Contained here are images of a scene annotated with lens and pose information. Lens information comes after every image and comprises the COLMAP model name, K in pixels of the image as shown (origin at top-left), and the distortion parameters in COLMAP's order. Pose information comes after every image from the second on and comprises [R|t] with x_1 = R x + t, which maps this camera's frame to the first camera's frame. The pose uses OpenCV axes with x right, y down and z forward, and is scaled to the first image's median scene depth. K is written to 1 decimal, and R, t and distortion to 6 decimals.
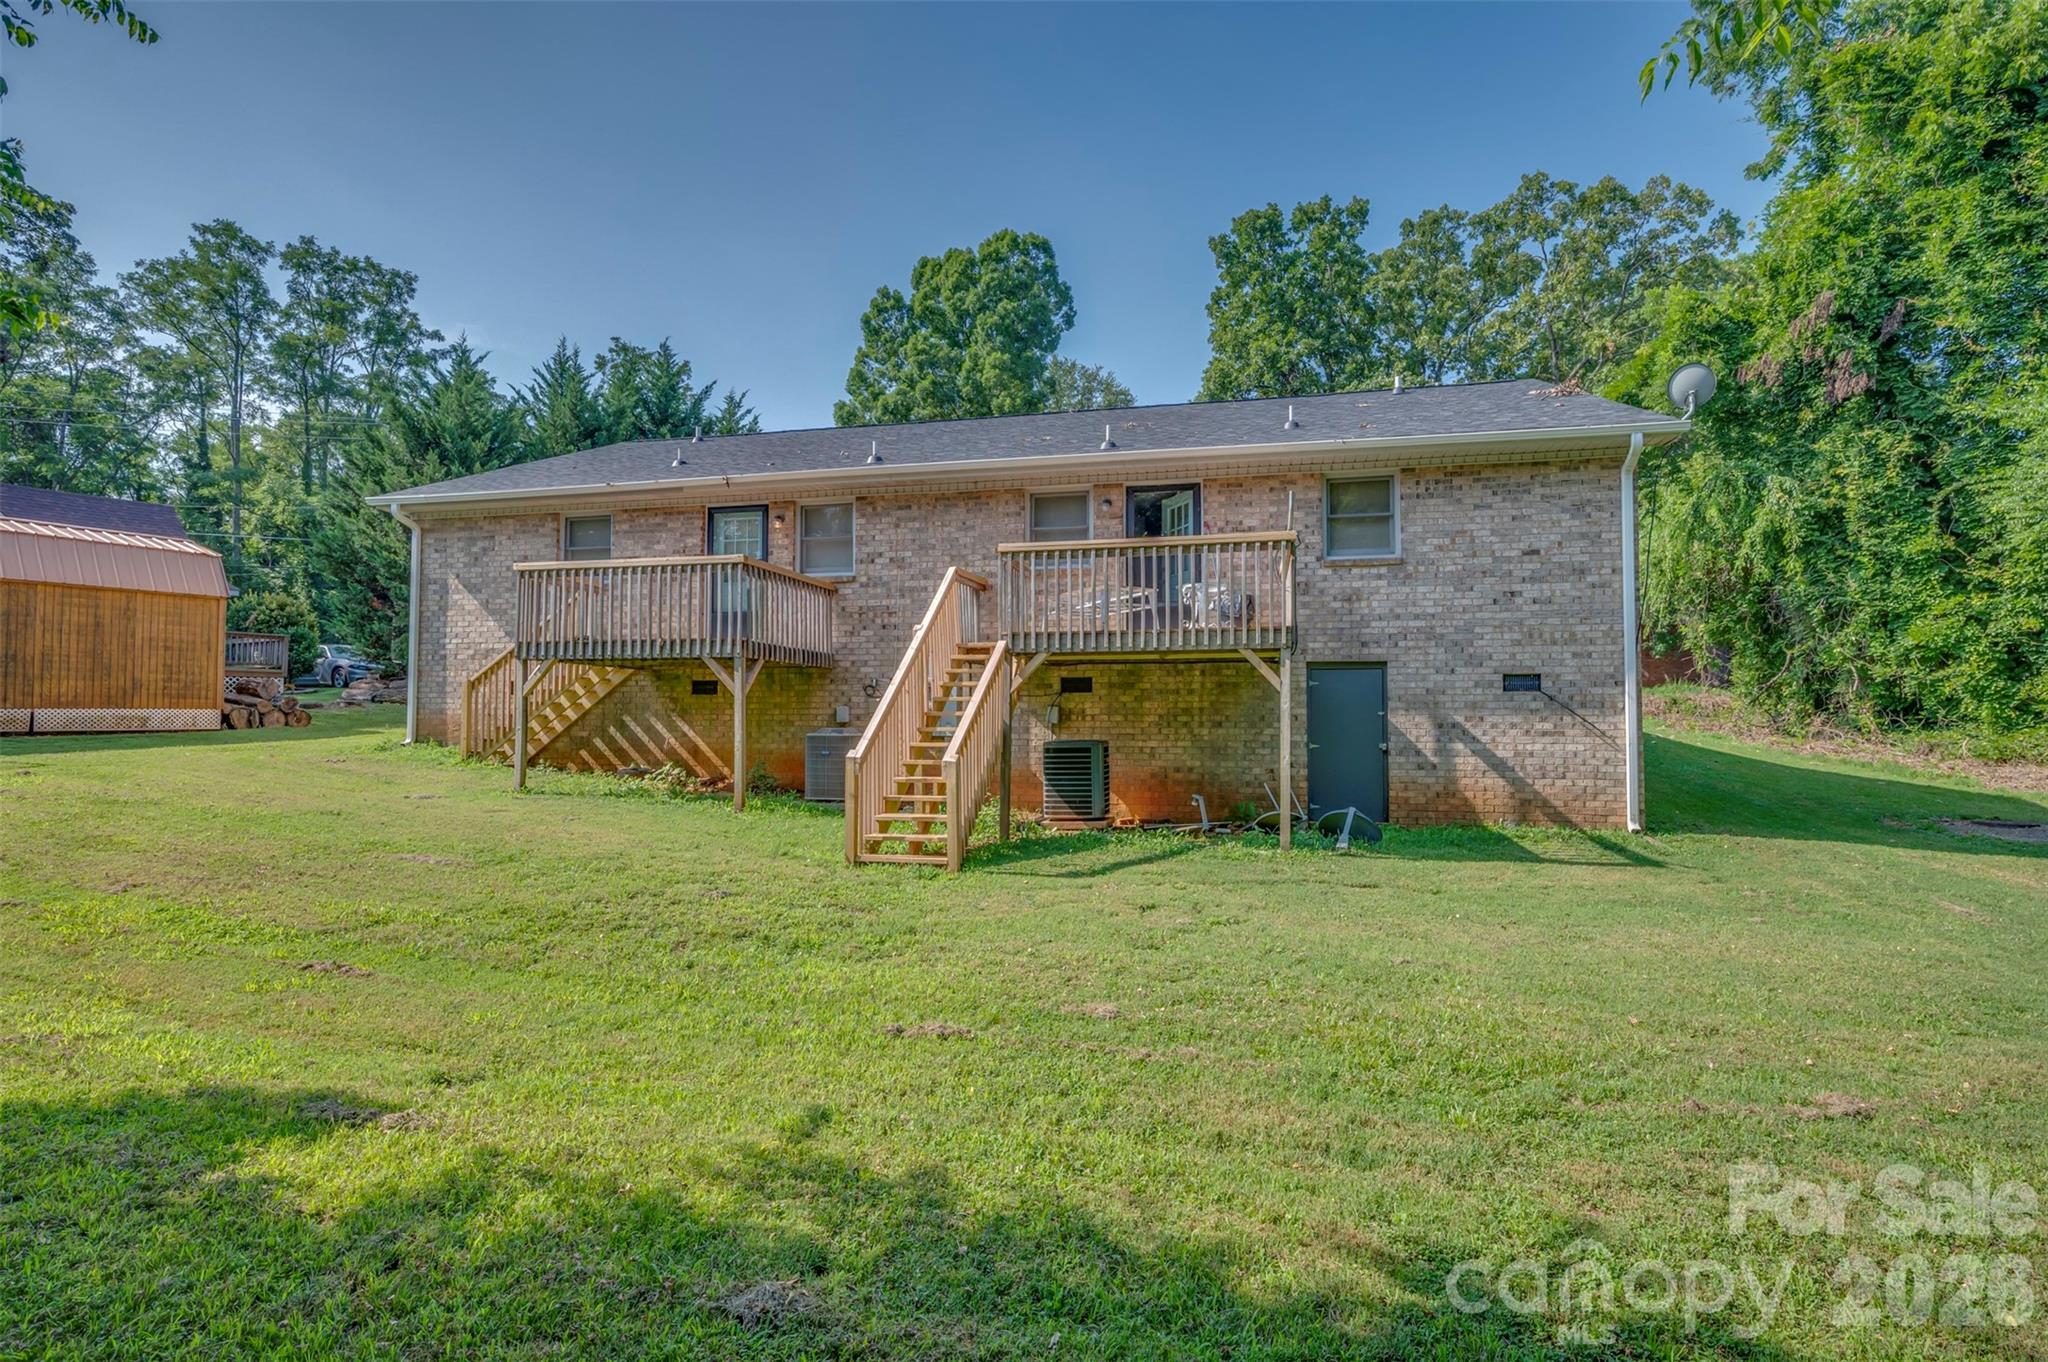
lens RADIAL K [[859.0, 0, 1024.0], [0, 859.0, 681.0], [0, 0, 1]] dist [-0.000944, -0.000062]
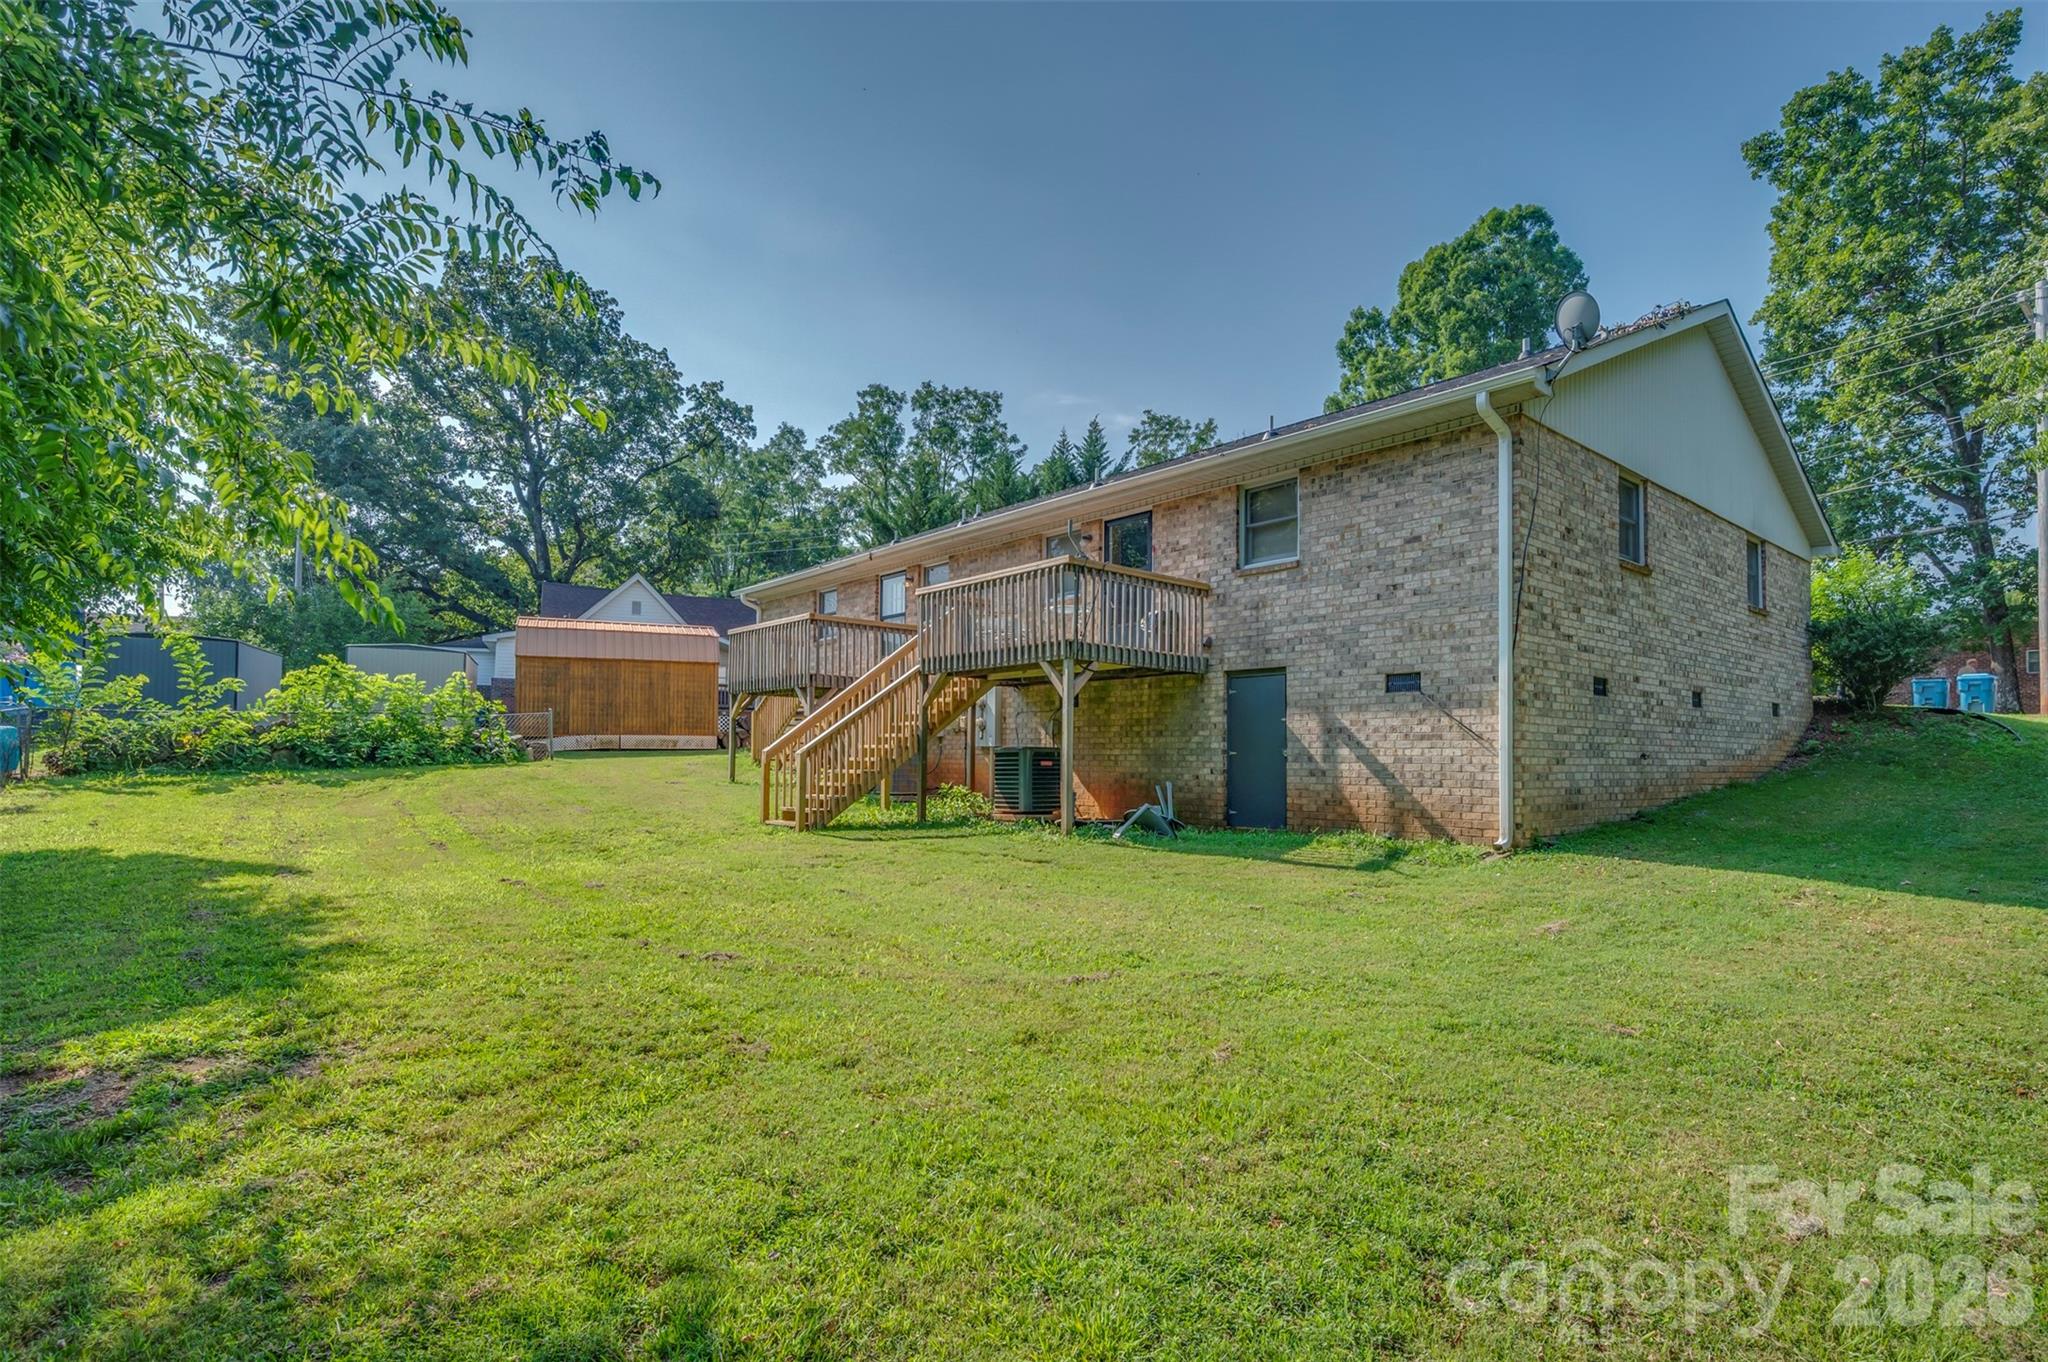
lens RADIAL K [[838.4, 0, 1033.7], [0, 838.4, 715.1], [0, 0, 1]] dist [0.001183, 0.000584]
pose [[0.855898, -0.019289, -0.516785, 0.691686], [0.018162, 0.999809, -0.007239, 0.035622], [0.516826, -0.003190, 0.856084, 0.025430]]
